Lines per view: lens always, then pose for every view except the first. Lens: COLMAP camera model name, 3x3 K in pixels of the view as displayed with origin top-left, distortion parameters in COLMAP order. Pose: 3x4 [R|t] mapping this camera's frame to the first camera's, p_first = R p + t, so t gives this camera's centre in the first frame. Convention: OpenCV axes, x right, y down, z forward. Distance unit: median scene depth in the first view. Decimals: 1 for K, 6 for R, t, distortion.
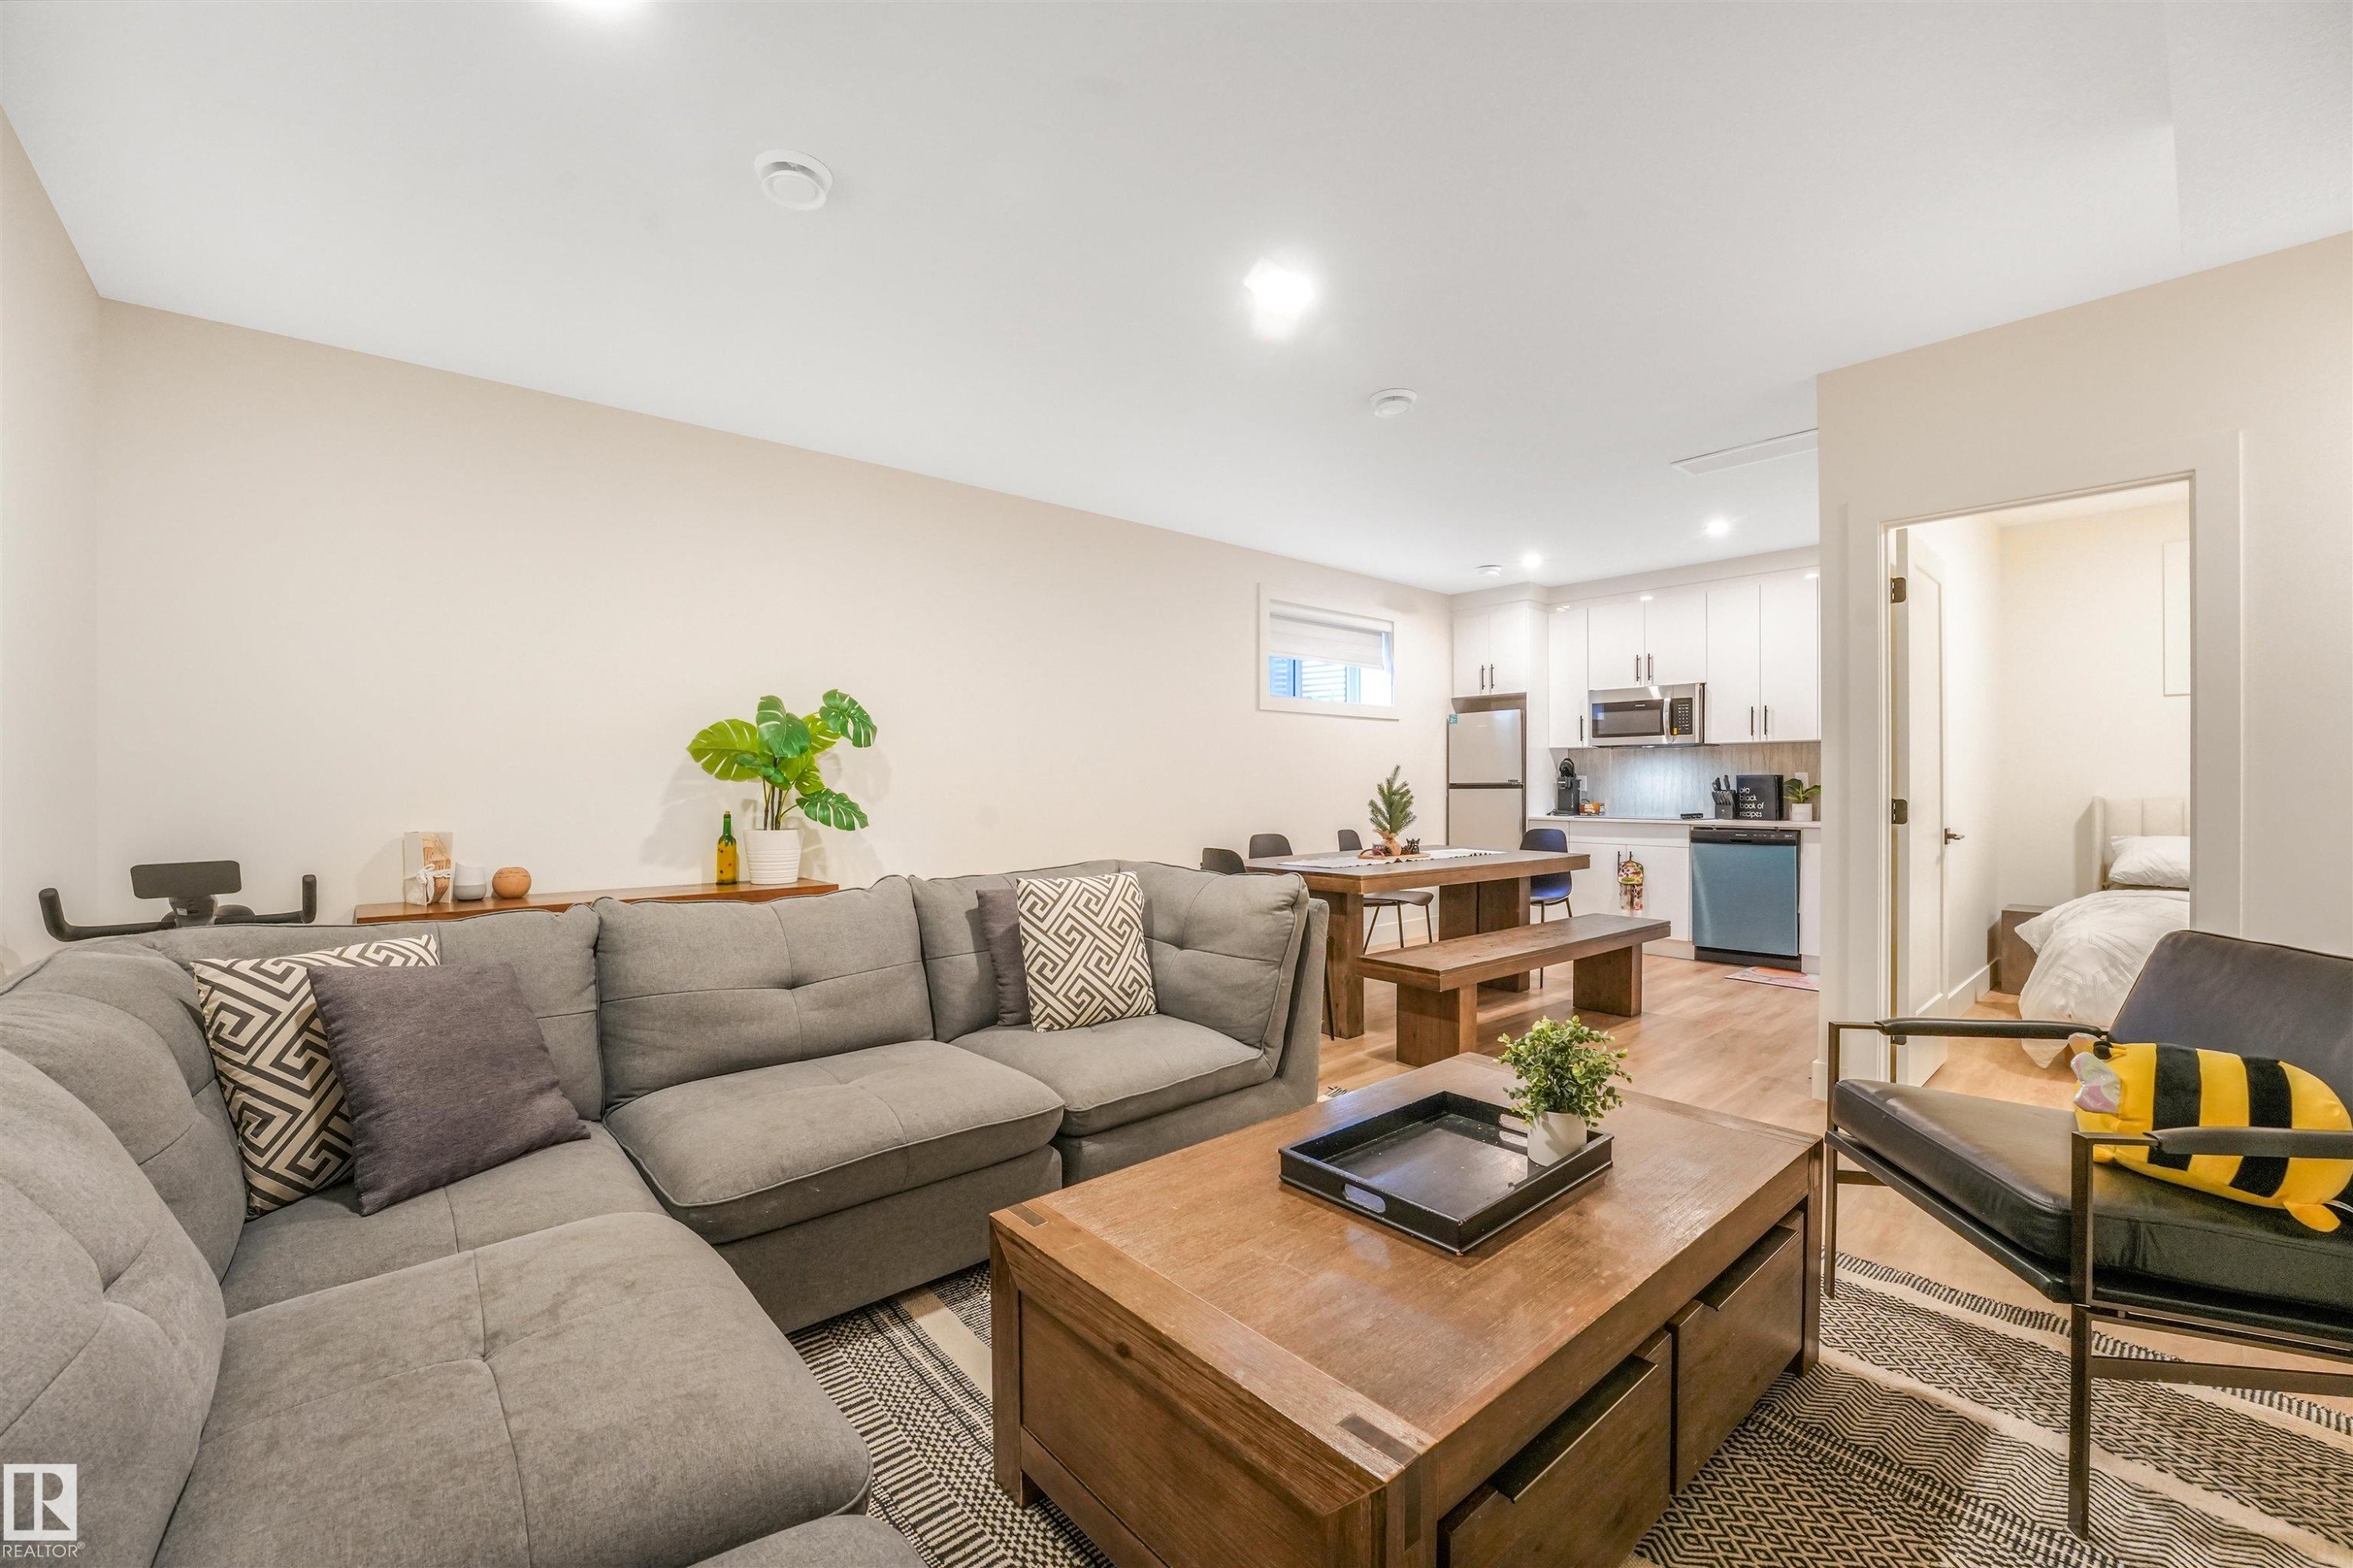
lens RADIAL K [[978.1, 0, 1205.6], [0, 978.1, 785.6], [0, 0, 1]] dist [-0.000071, 0.000323]
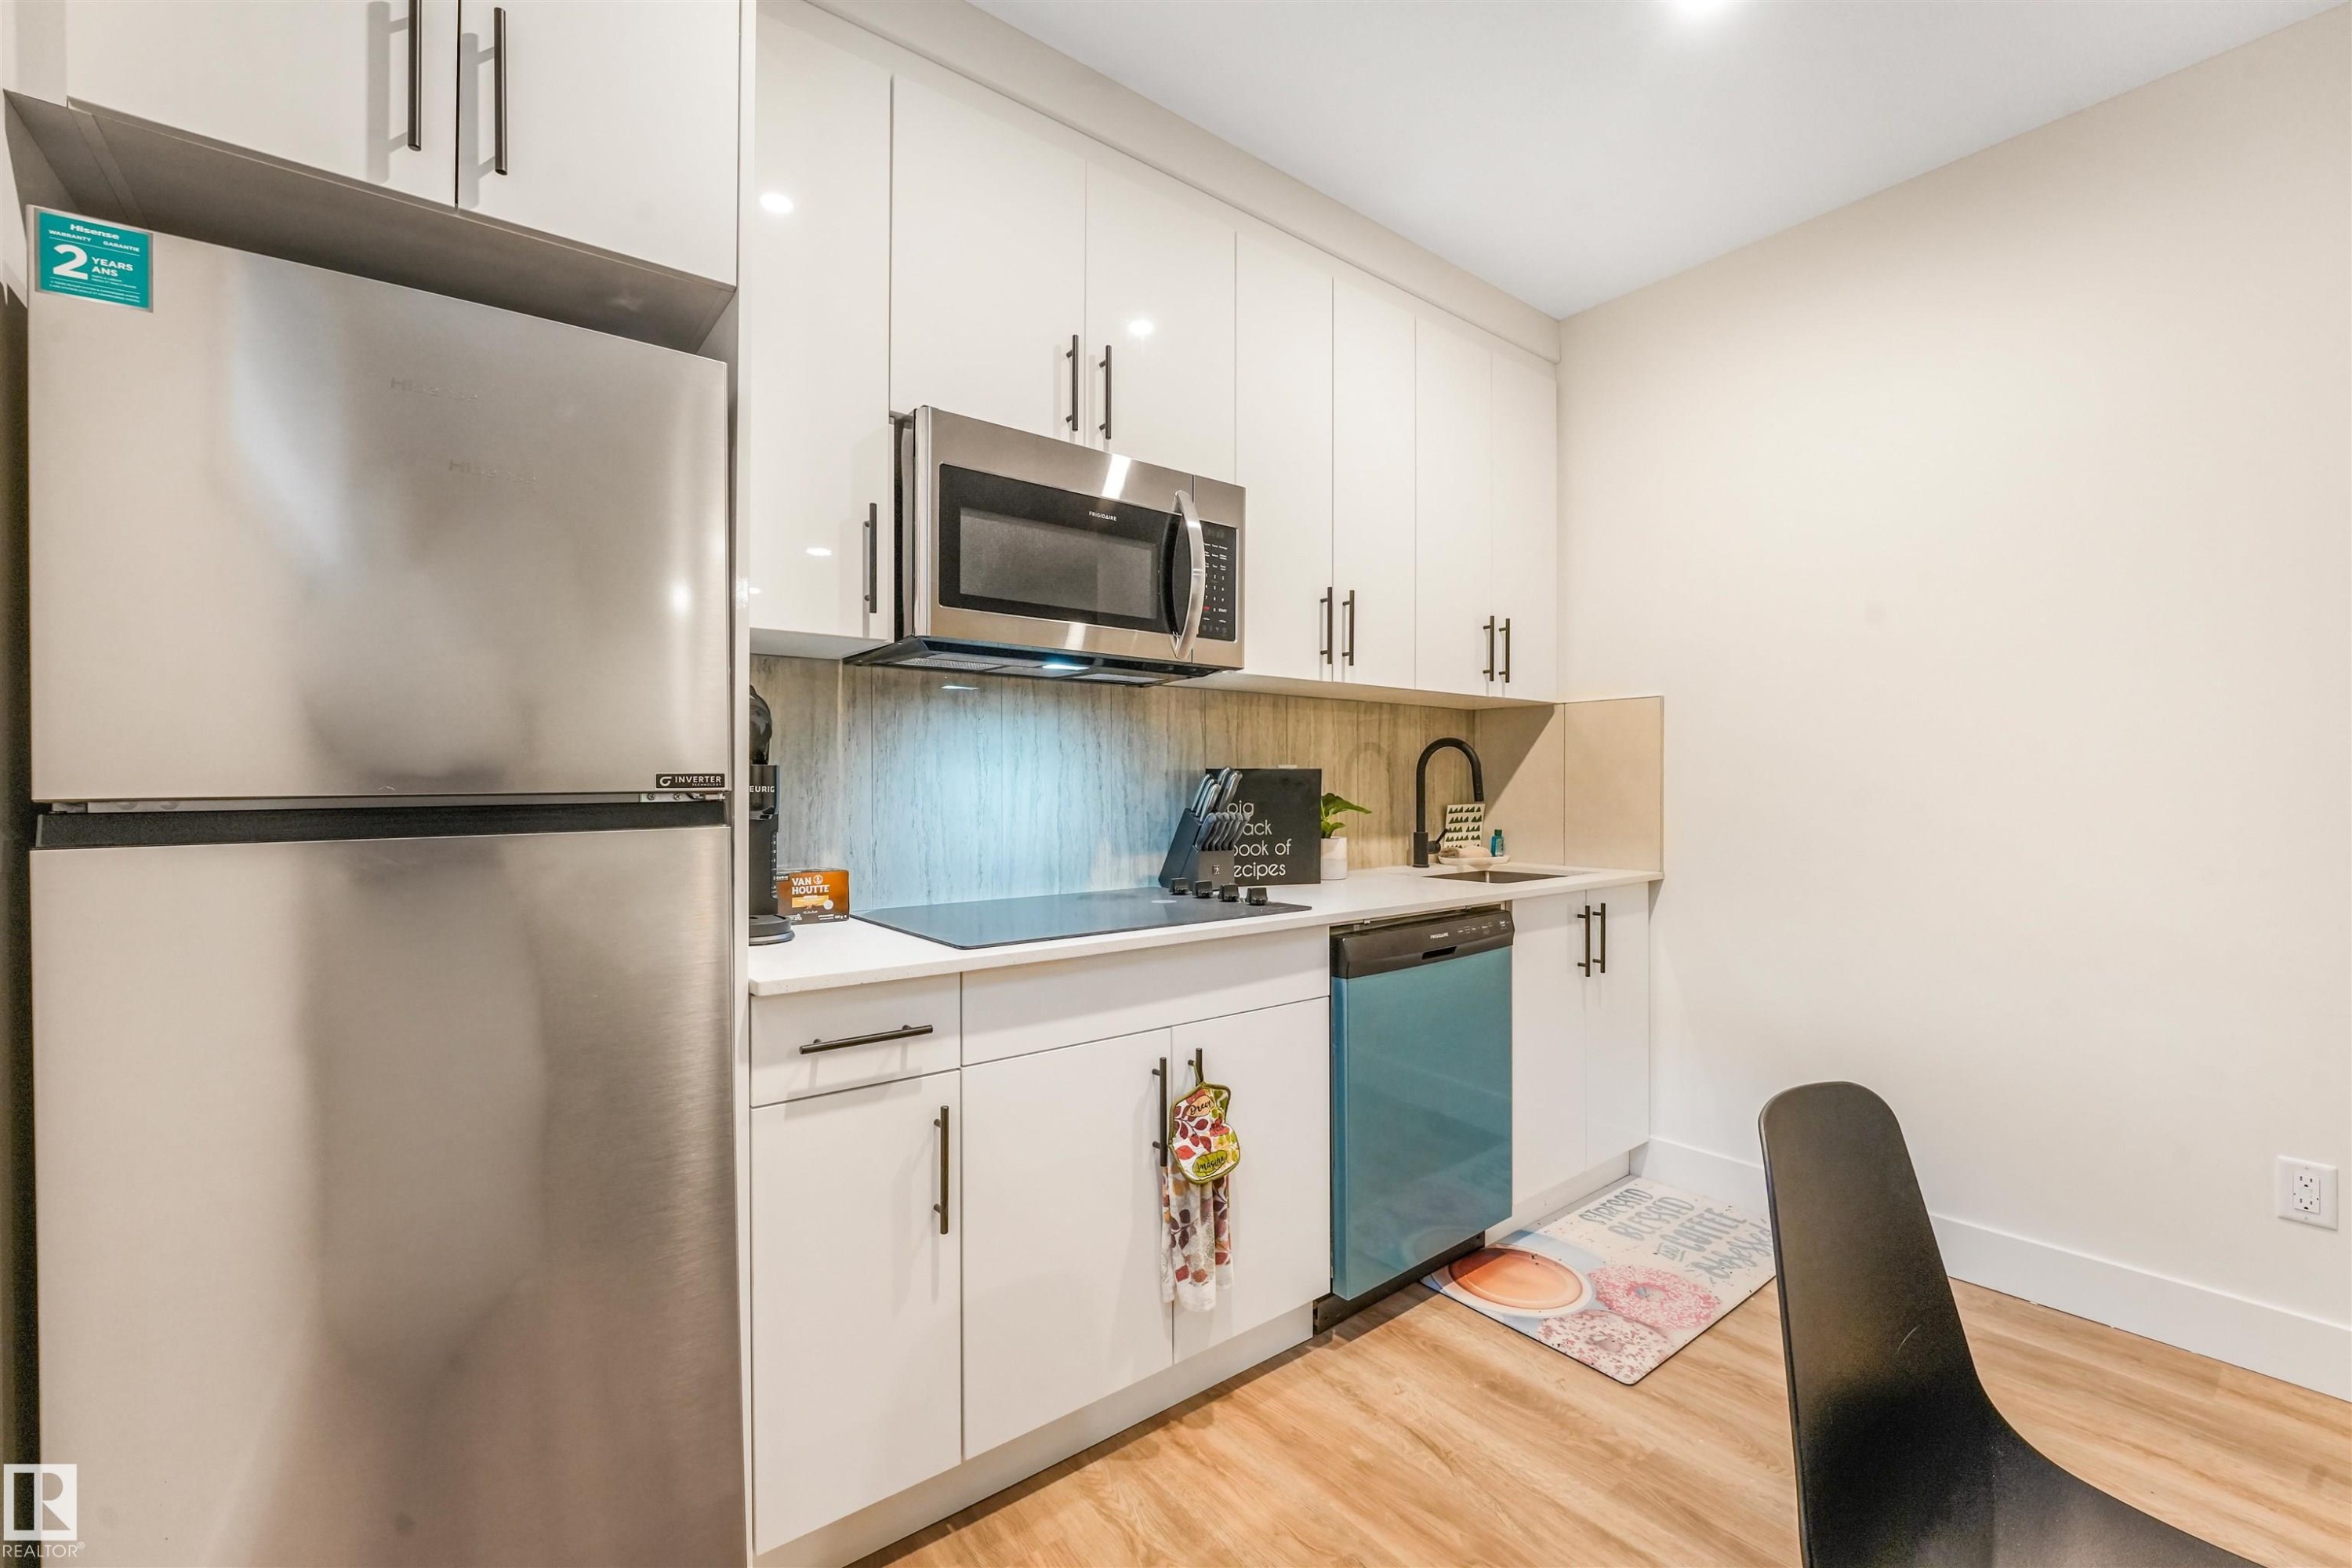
lens RADIAL K [[977.6, 0, 1205.1], [0, 977.6, 785.6], [0, 0, 1]] dist [-0.000071, 0.000323]
pose [[0.054398, -0.000386, 0.998519, 0.174813], [0.005265, 0.999986, 0.000100, -0.004439], [-0.998505, 0.005252, 0.054400, 0.997595]]
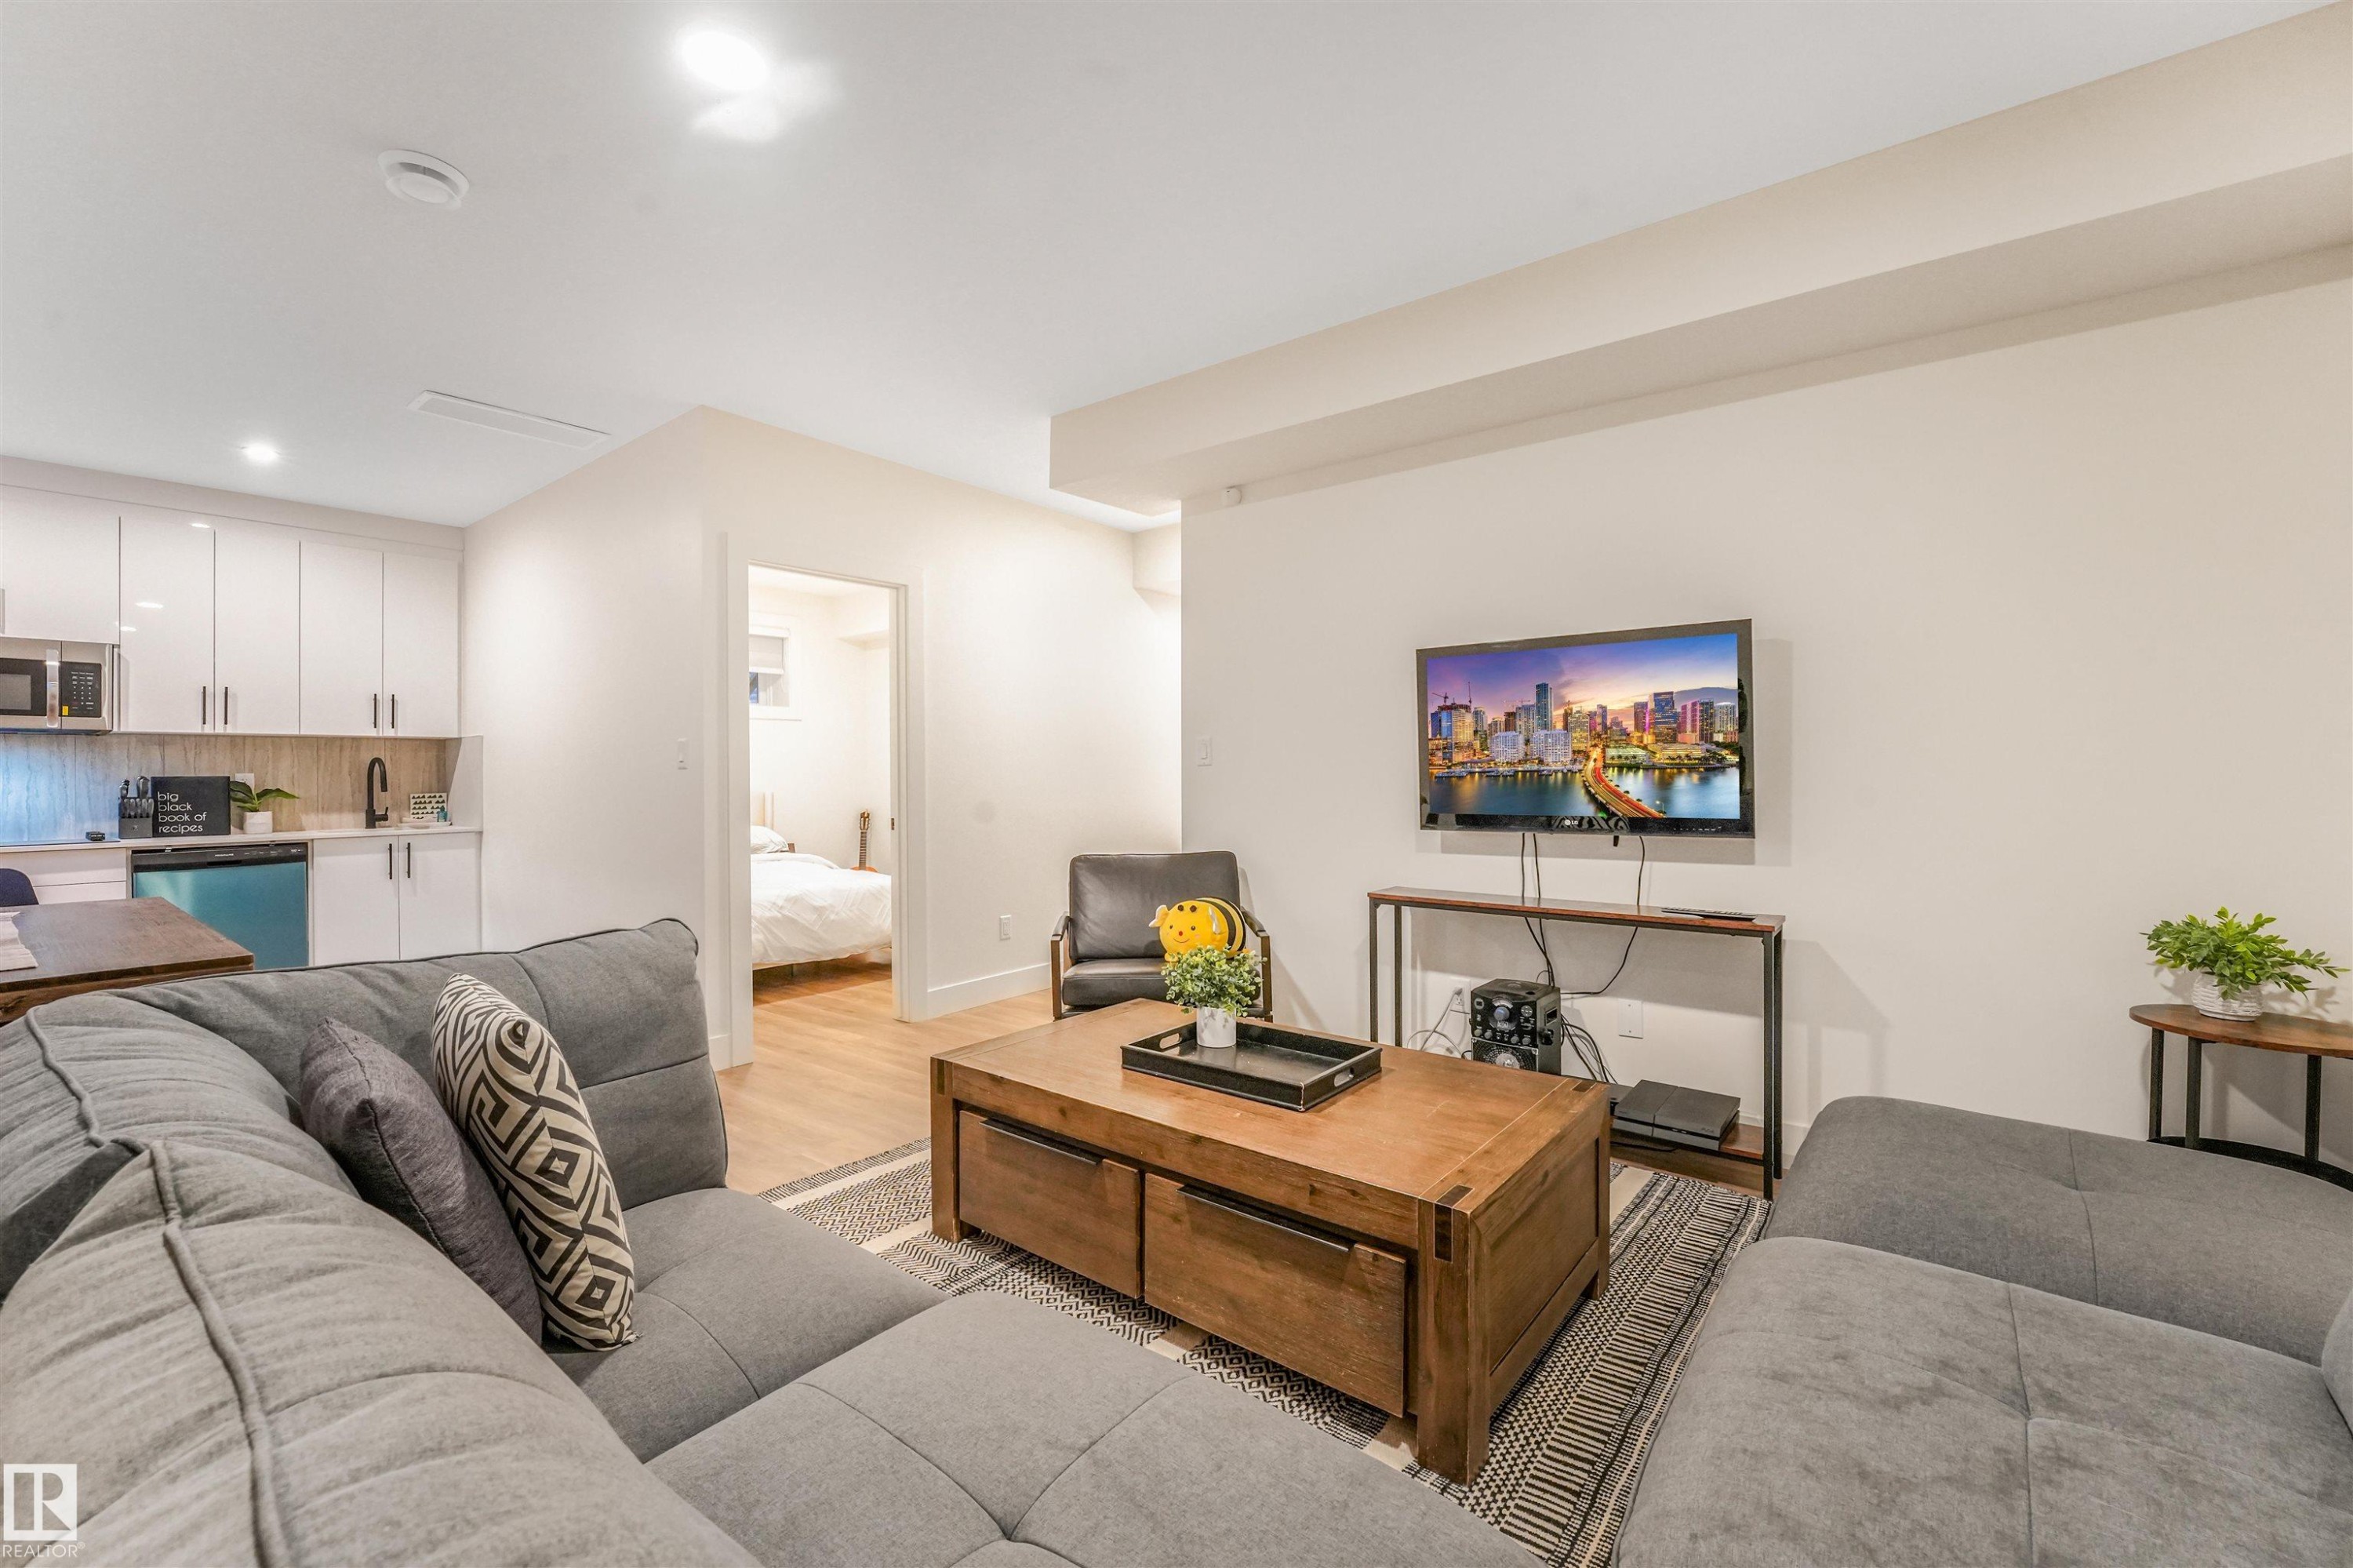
lens RADIAL K [[967.9, 0, 1171.2], [0, 967.9, 776.1], [0, 0, 1]] dist [-0.001837, -0.000108]
pose [[-0.158083, 0.003112, 0.987421, -0.289712], [0.013651, 0.999906, -0.000966, -0.000289], [-0.987332, 0.013326, -0.158110, 0.371096]]
